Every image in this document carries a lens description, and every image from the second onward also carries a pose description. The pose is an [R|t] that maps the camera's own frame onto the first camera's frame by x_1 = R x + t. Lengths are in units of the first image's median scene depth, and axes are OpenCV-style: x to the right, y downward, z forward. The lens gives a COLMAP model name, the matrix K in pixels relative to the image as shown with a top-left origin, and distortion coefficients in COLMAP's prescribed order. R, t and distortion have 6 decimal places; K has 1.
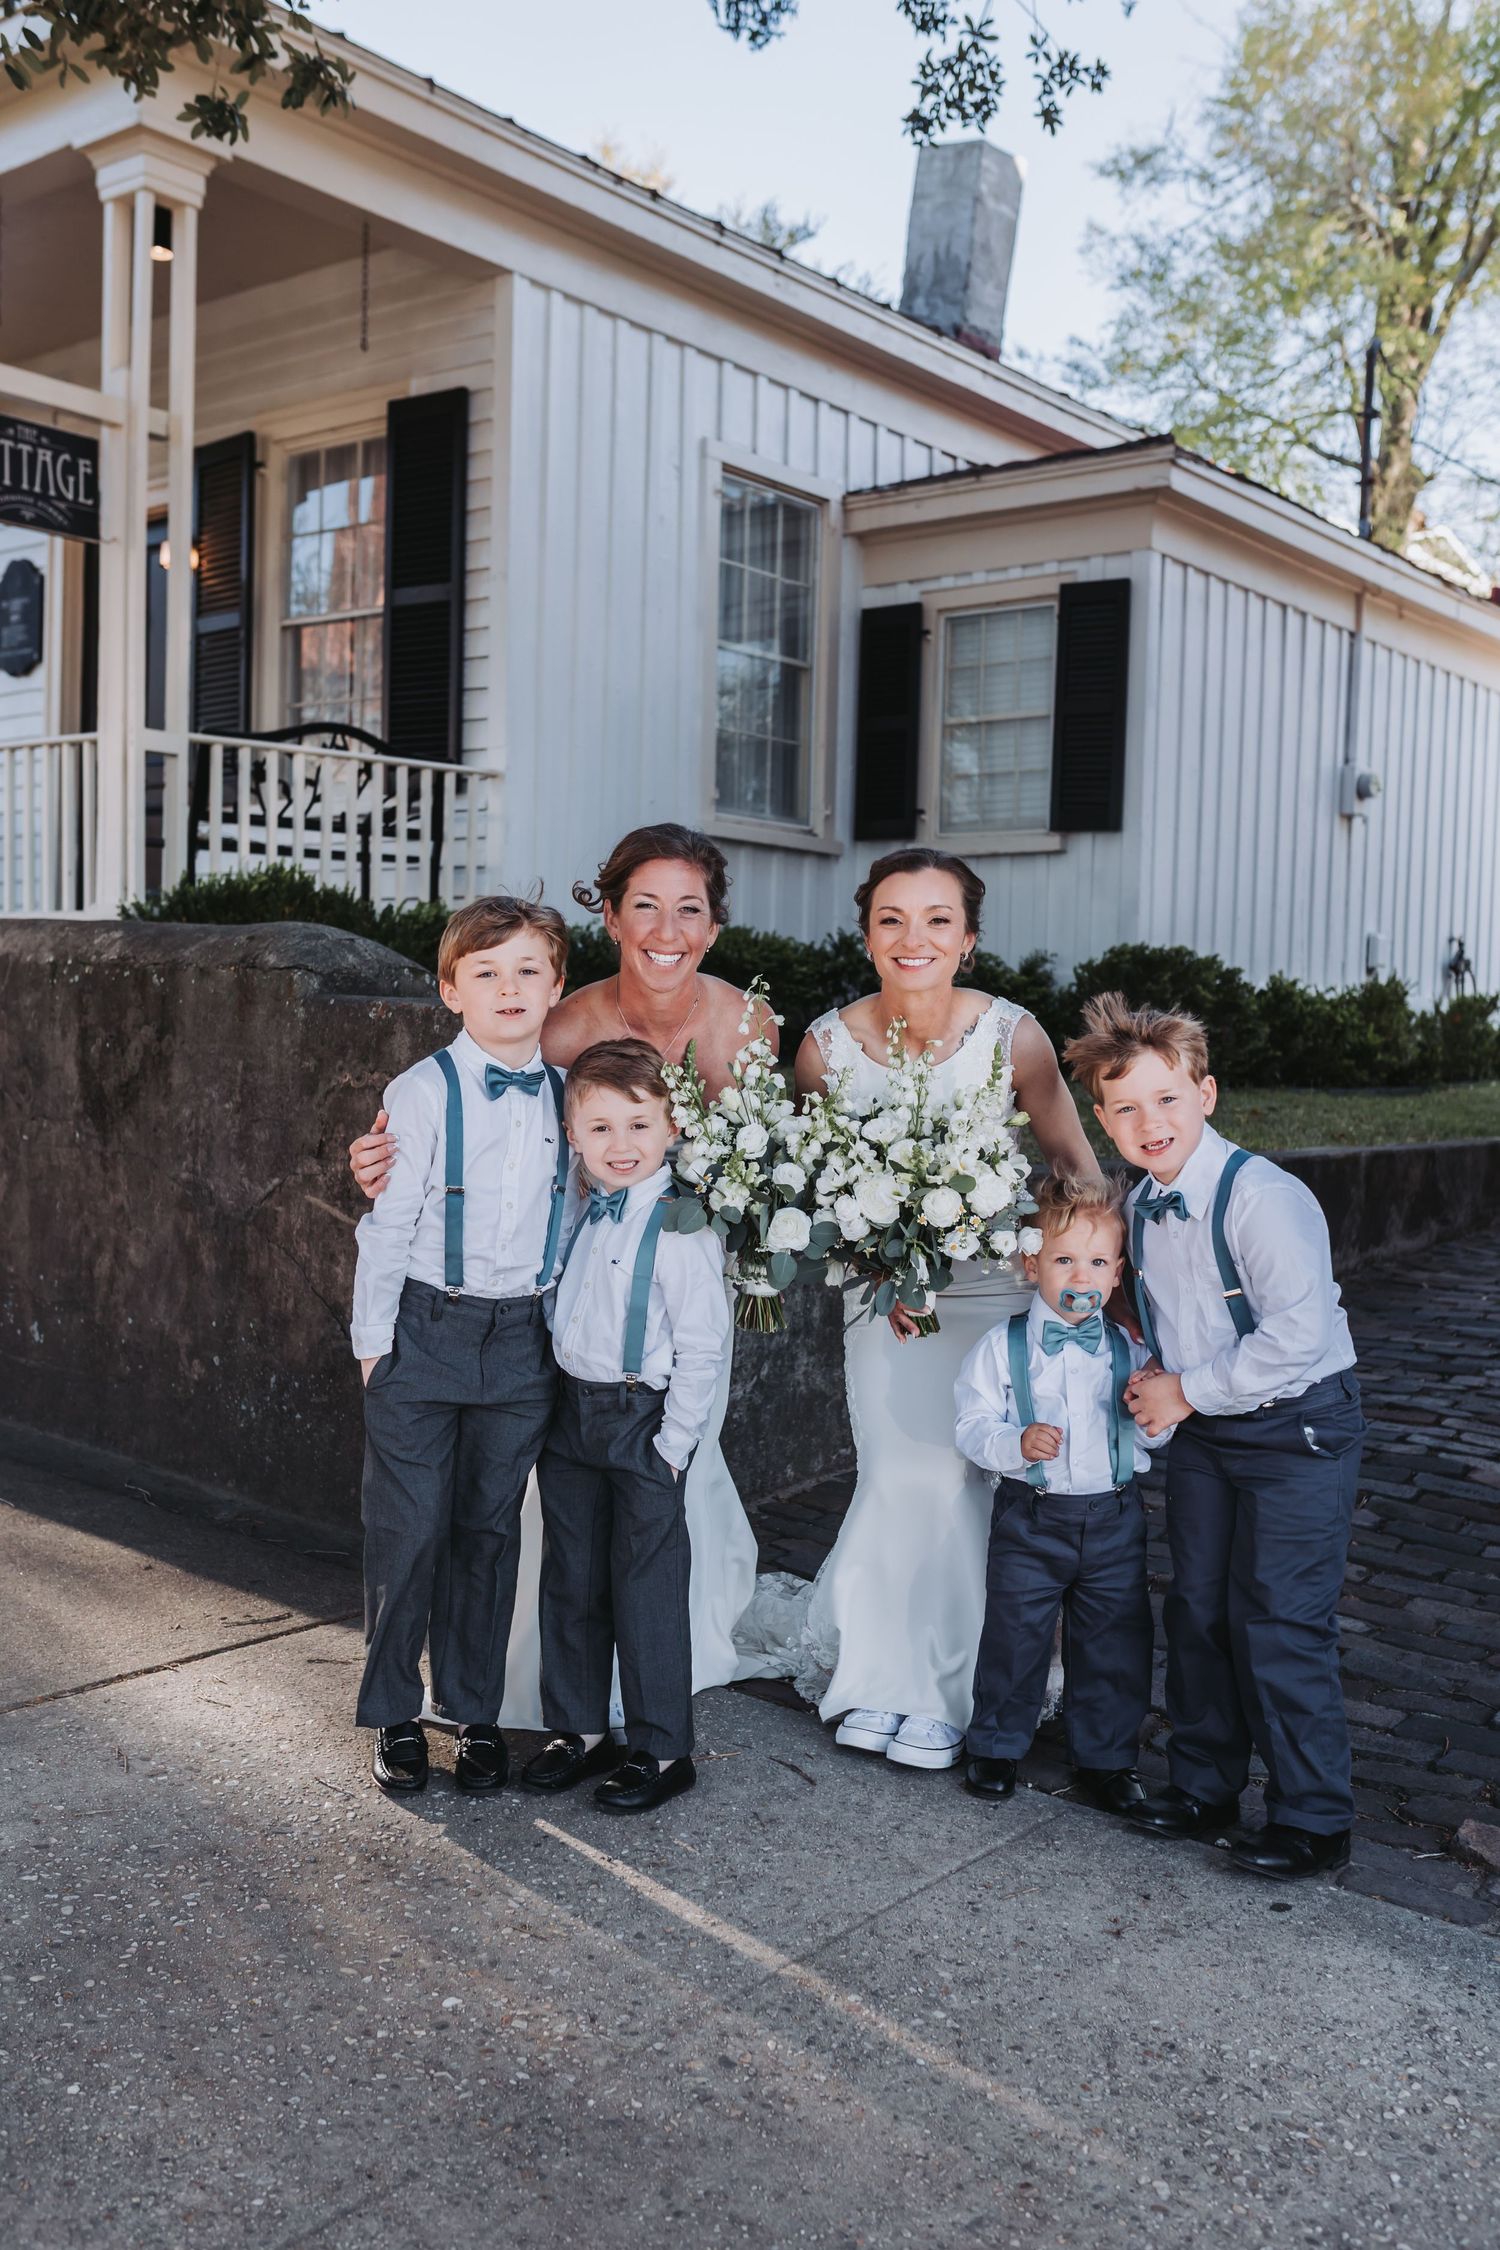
lens RADIAL K [[2133.9, 0, 752.4], [0, 2133.9, 1128.1], [0, 0, 1]] dist [0.009552, 0.000000]
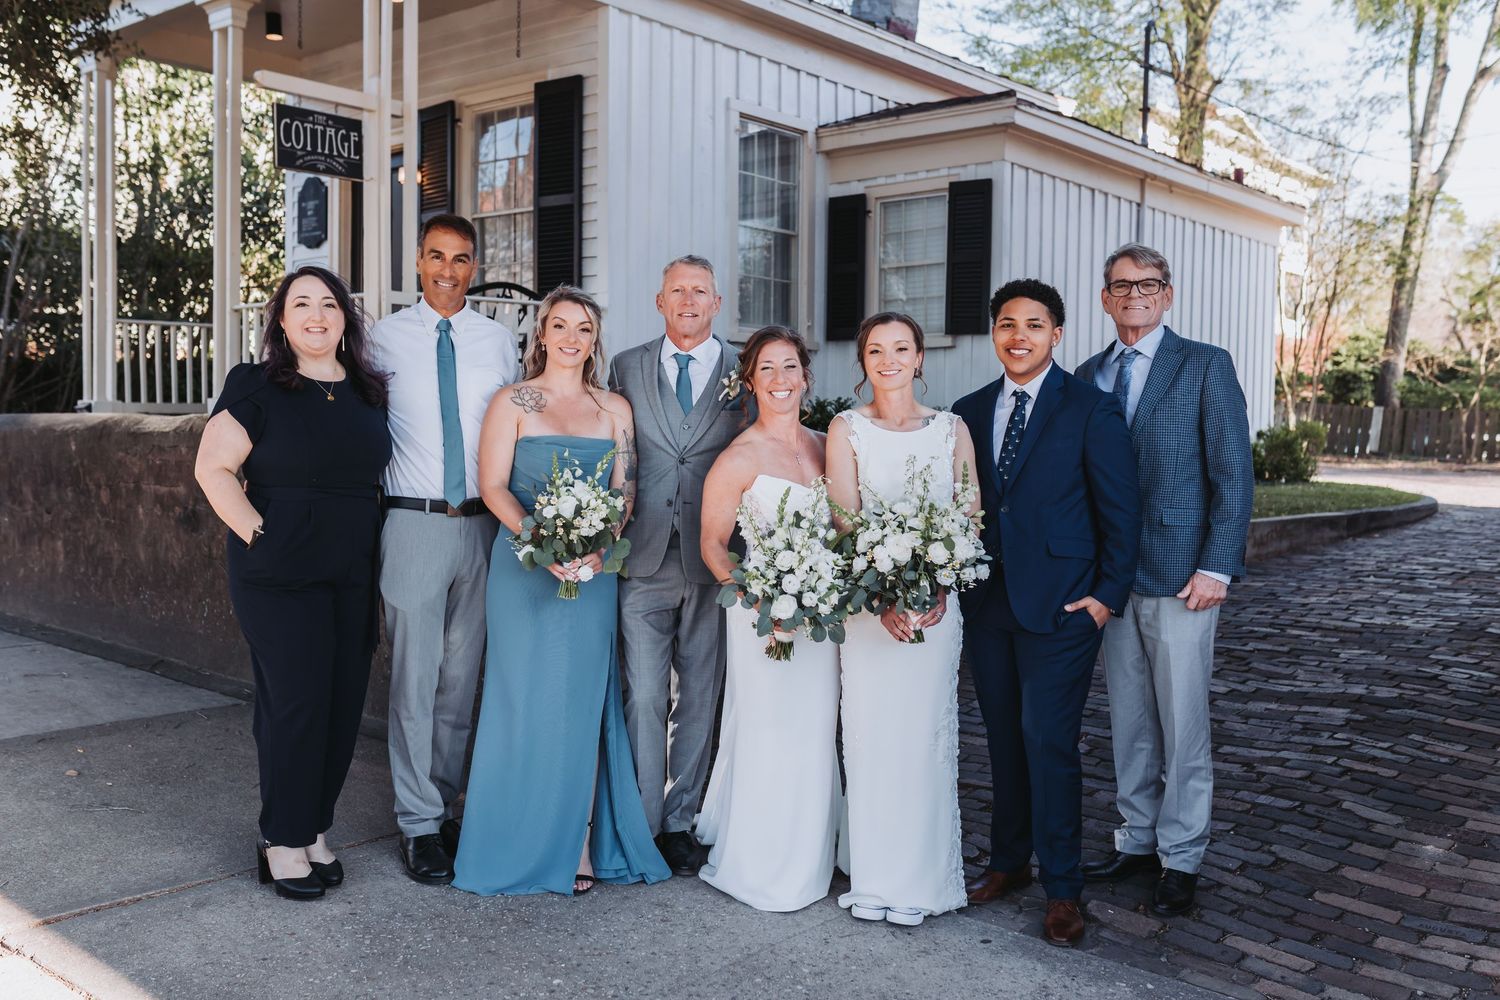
lens RADIAL K [[1422.6, 0, 749.3], [0, 1422.6, 504.1], [0, 0, 1]] dist [0.009552, 0.000000]
pose [[0.999447, -0.014359, -0.029994, 0.022334], [0.014263, 0.999892, -0.003403, -0.009148], [0.030040, 0.002973, 0.999544, -0.087469]]
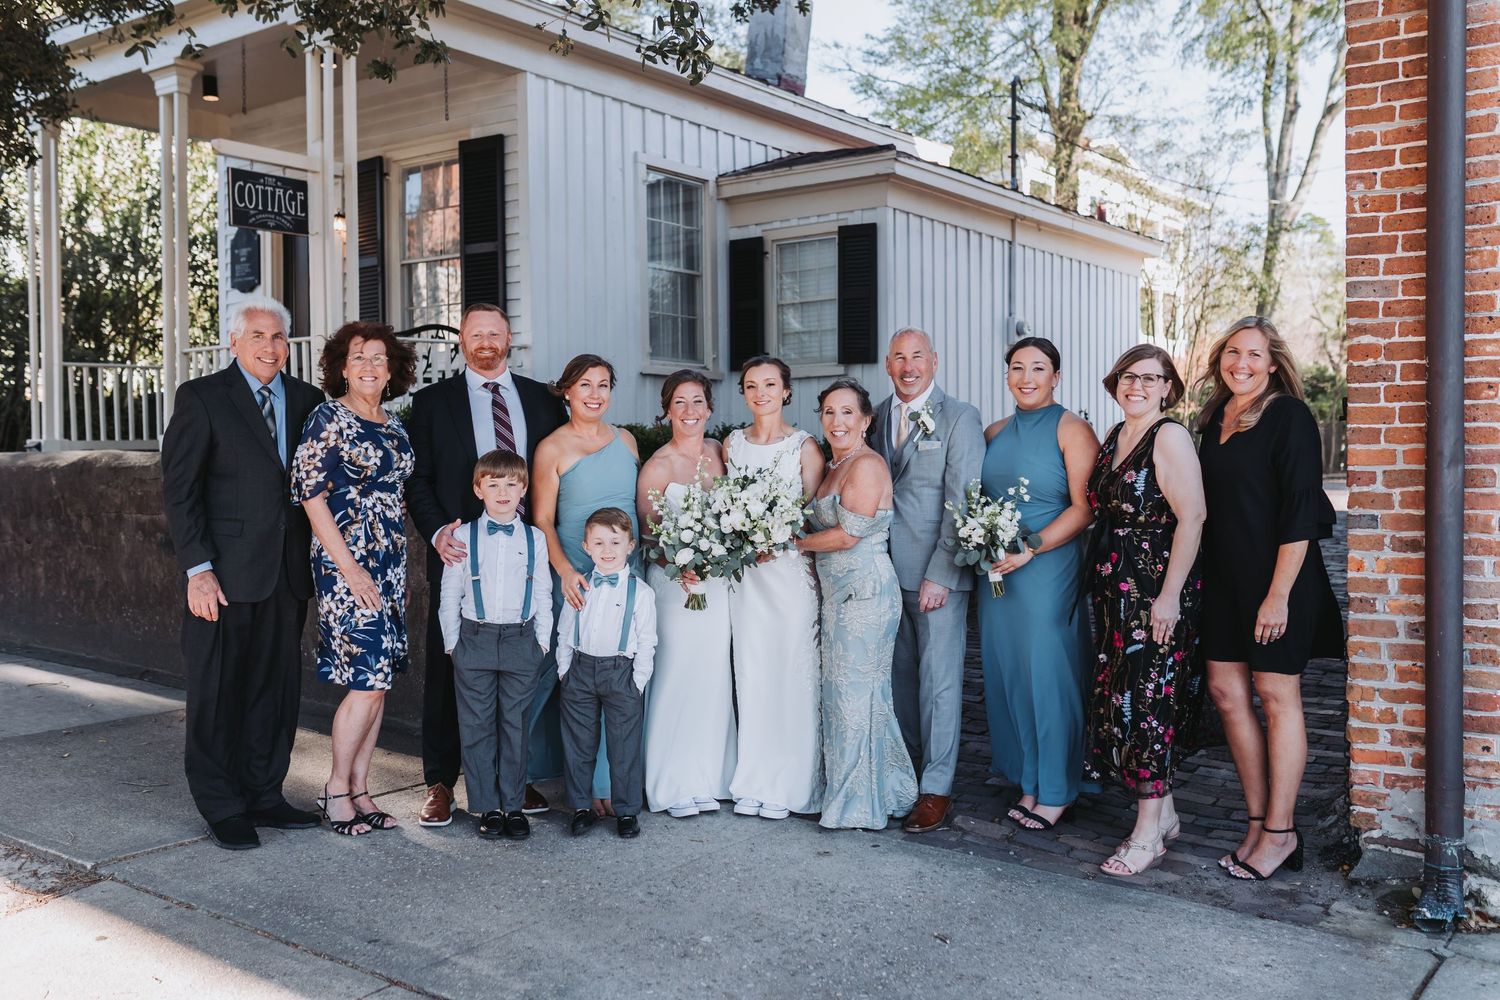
lens RADIAL K [[1422.6, 0, 741.9], [0, 1422.6, 505.2], [0, 0, 1]] dist [0.009552, 0.000000]
pose [[0.998689, -0.038011, 0.034272, 0.014469], [0.038659, 0.999082, -0.018441, -0.002278], [-0.033540, 0.019741, 0.999242, -0.191969]]
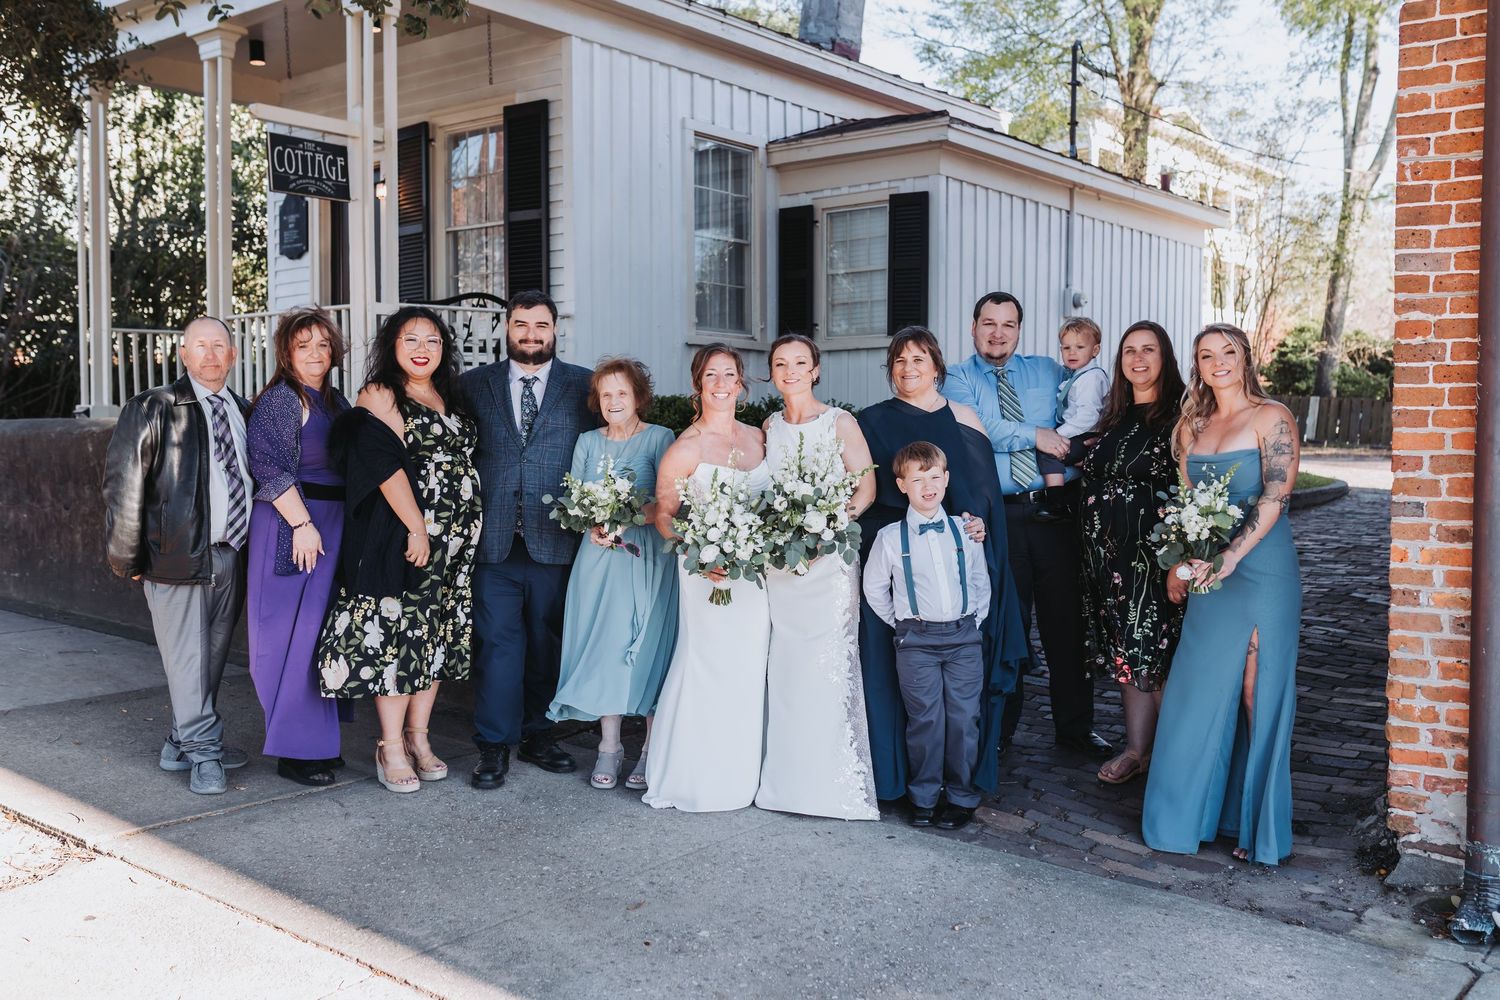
lens RADIAL K [[1422.6, 0, 750.1], [0, 1422.6, 506.9], [0, 0, 1]] dist [0.009552, 0.000000]
pose [[0.999630, -0.026542, -0.005926, 0.031310], [0.026558, 0.999644, 0.002575, -0.004728], [0.005855, -0.002731, 0.999979, -0.175774]]
